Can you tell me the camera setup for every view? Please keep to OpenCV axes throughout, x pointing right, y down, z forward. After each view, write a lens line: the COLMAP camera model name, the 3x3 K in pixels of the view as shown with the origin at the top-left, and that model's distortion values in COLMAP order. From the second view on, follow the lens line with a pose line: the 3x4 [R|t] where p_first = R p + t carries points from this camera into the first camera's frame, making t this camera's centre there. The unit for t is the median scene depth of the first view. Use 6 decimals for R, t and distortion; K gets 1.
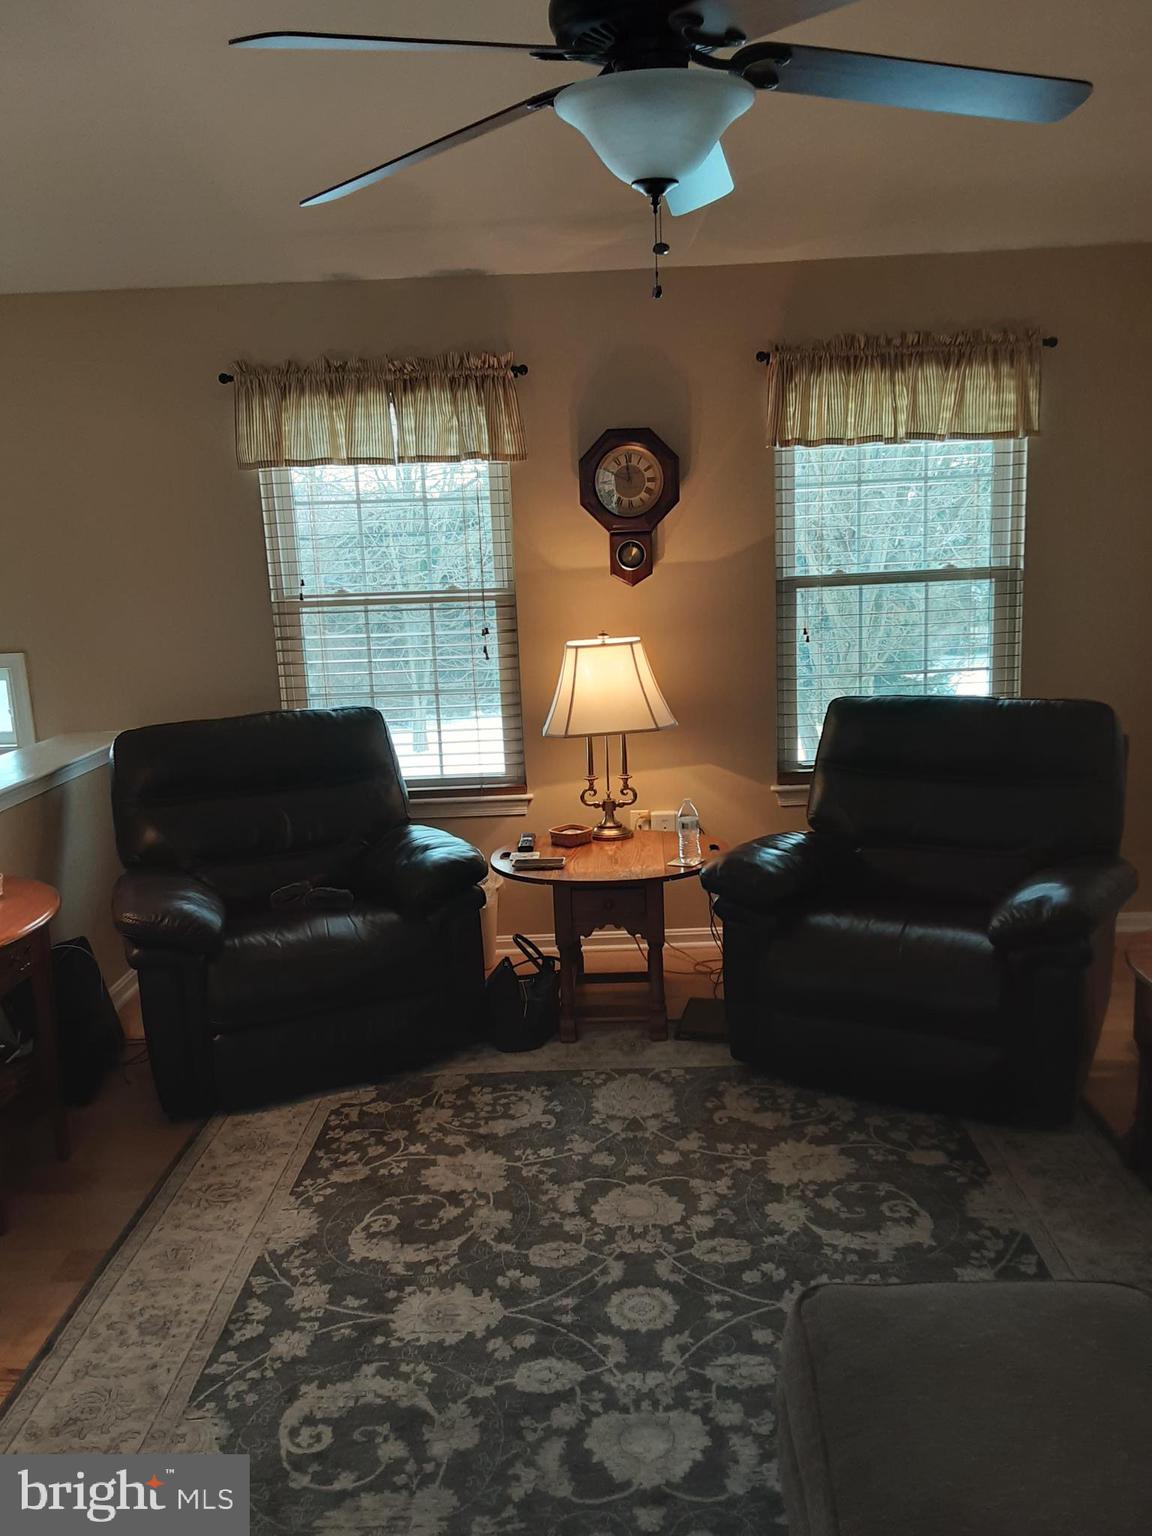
lens RADIAL K [[1229.2, 0, 582.3], [0, 1229.2, 766.0], [0, 0, 1]] dist [0.113918, -0.166668]
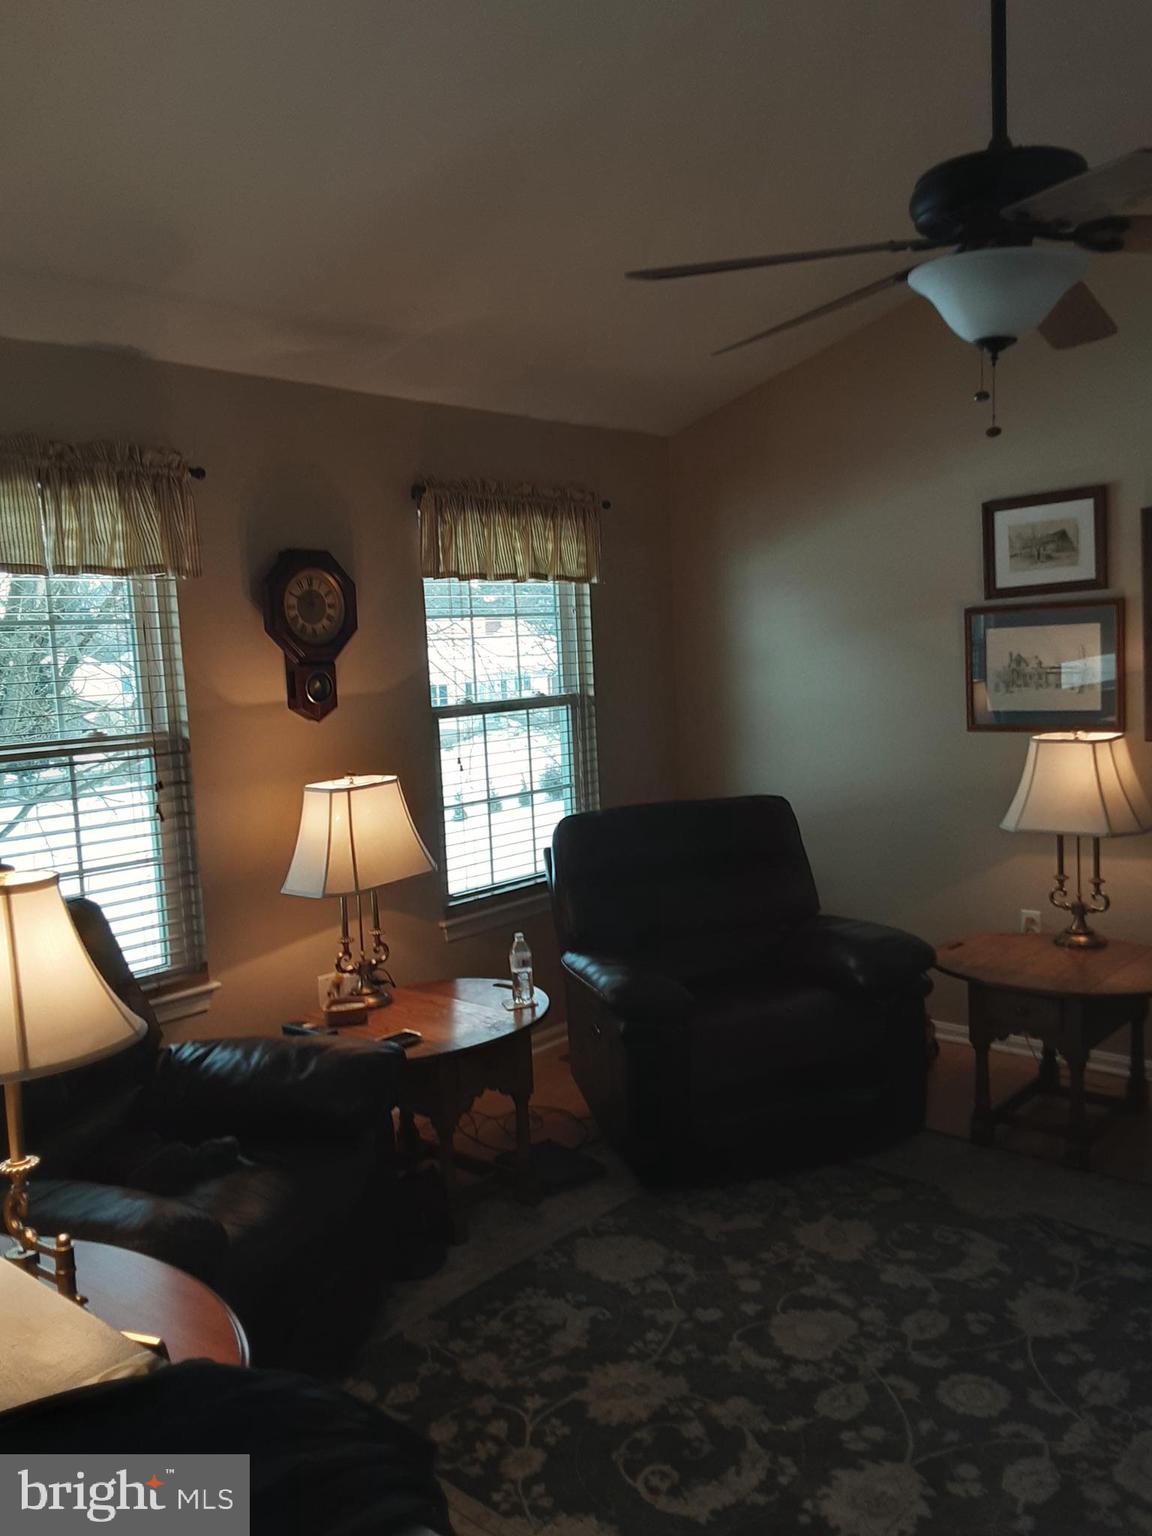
lens RADIAL K [[1249.0, 0, 577.2], [0, 1249.0, 759.8], [0, 0, 1]] dist [0.081611, -0.092028]
pose [[0.647071, -0.061609, 0.759937, -0.707302], [0.152162, 0.987113, -0.049537, -0.060865], [-0.747092, 0.147687, 0.648107, 0.372173]]
